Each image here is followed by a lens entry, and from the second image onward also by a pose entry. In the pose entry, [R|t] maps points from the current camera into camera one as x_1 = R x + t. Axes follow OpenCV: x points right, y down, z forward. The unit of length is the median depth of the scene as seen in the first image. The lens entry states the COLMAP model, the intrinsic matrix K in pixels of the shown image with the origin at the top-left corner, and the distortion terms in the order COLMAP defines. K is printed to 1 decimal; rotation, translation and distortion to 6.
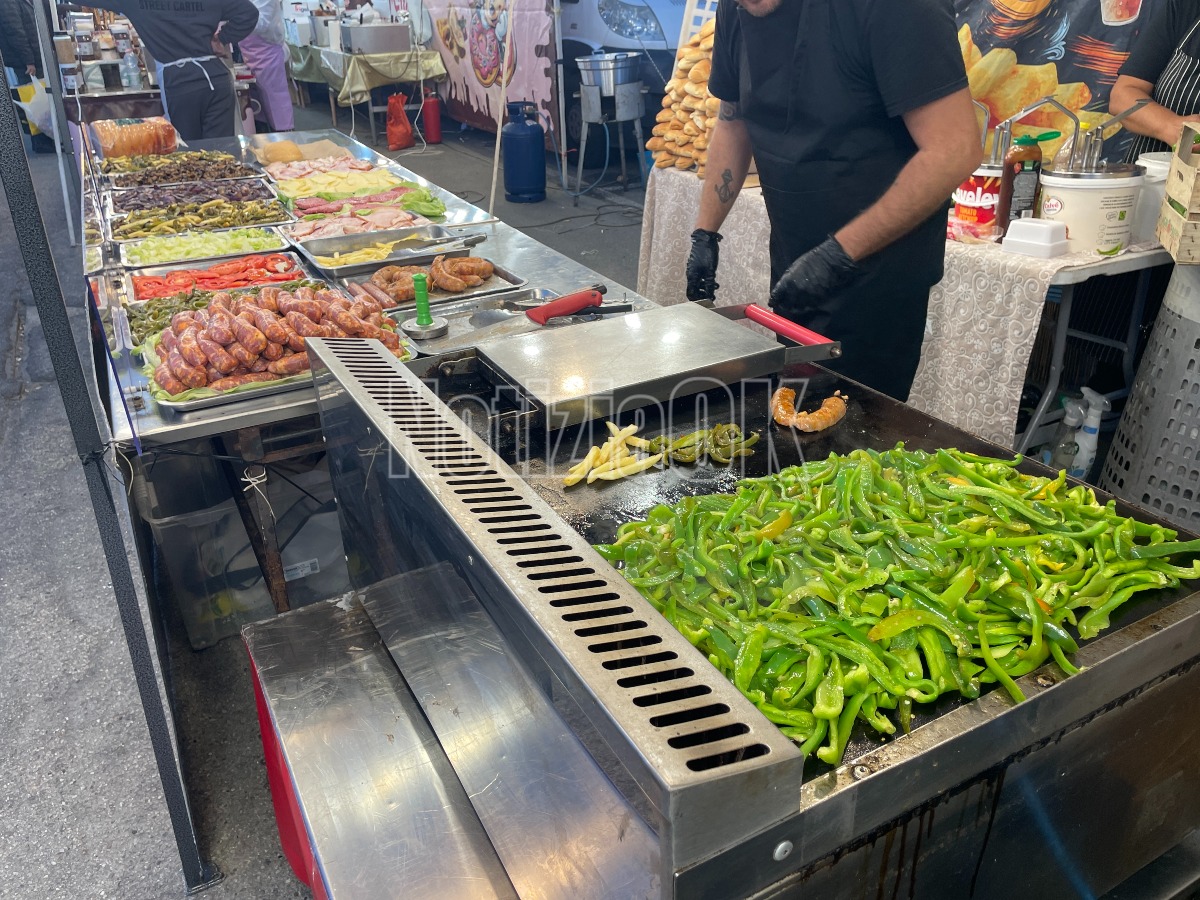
lens RADIAL K [[929.5, 0, 600.0], [0, 929.5, 450.0], [0, 0, 1]] dist [0.000696, 0.086683]
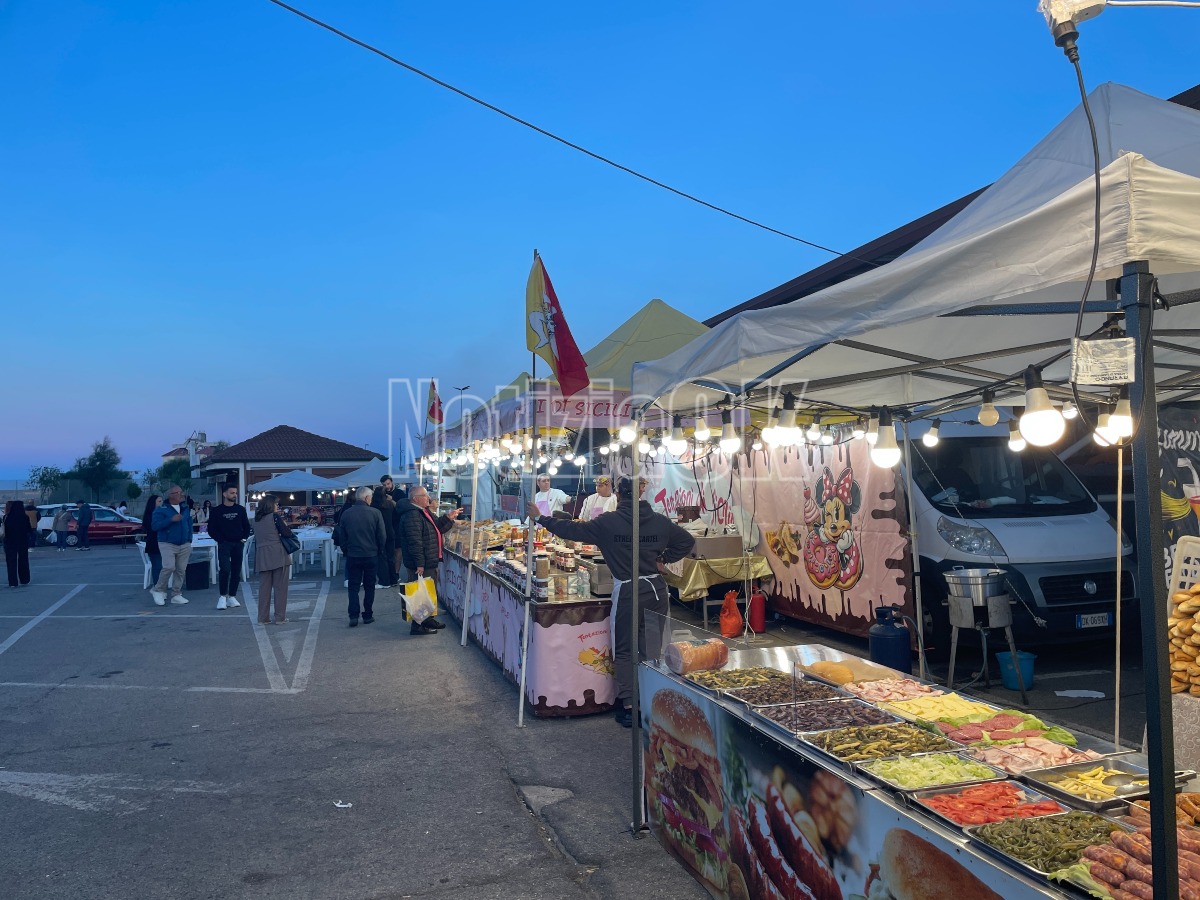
lens RADIAL K [[912.2, 0, 626.3], [0, 912.2, 449.9], [0, 0, 1]] dist [0.037253, -0.002006]
pose [[0.983372, -0.012768, -0.181153, -0.202581], [-0.075159, 0.879470, -0.469983, 0.007729], [0.165319, 0.475784, 0.863886, -0.117284]]
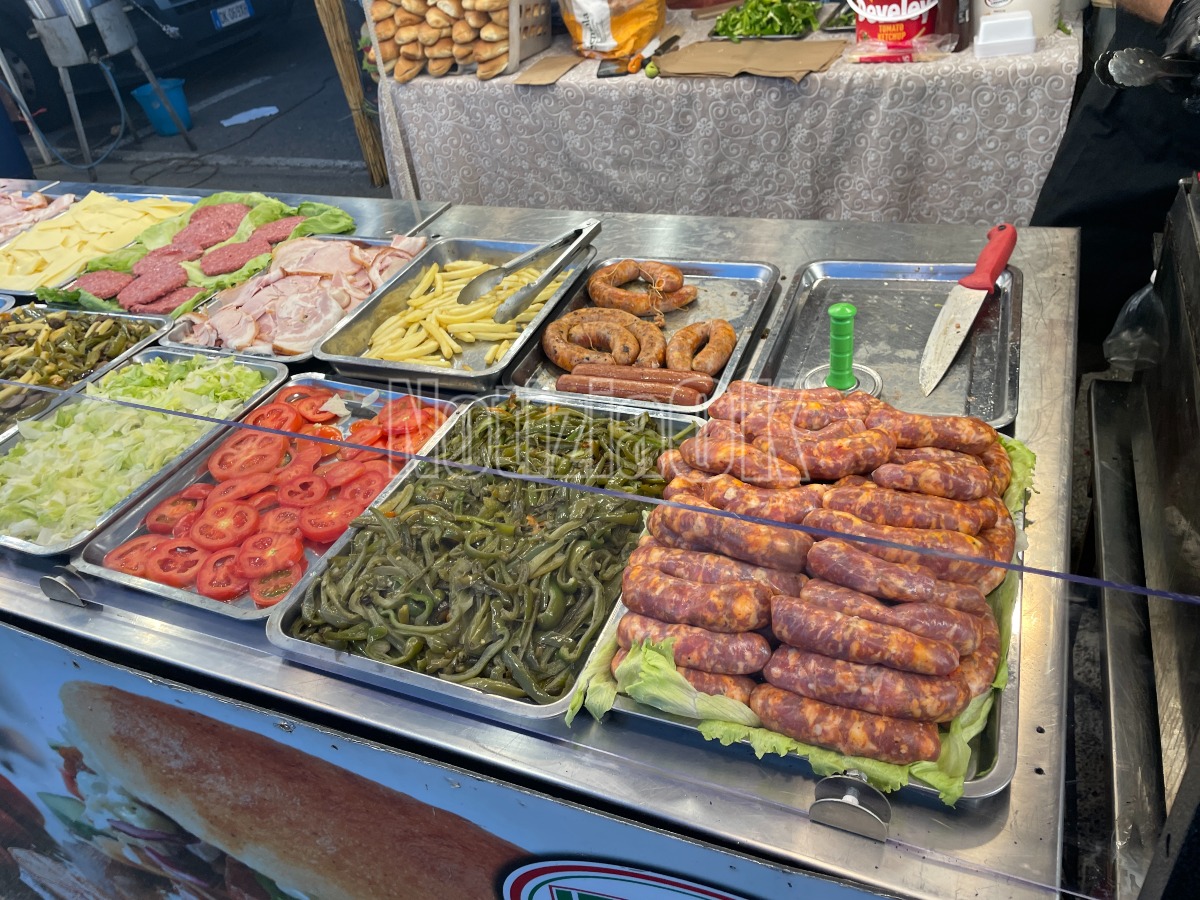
lens RADIAL K [[922.6, 0, 600.0], [0, 922.6, 450.0], [0, 0, 1]] dist [0.096519, -0.129704]
pose [[0.779001, -0.427626, 0.458578, -0.155268], [0.375451, 0.903870, 0.205073, -0.068746], [-0.502189, 0.012421, 0.864668, 0.141347]]
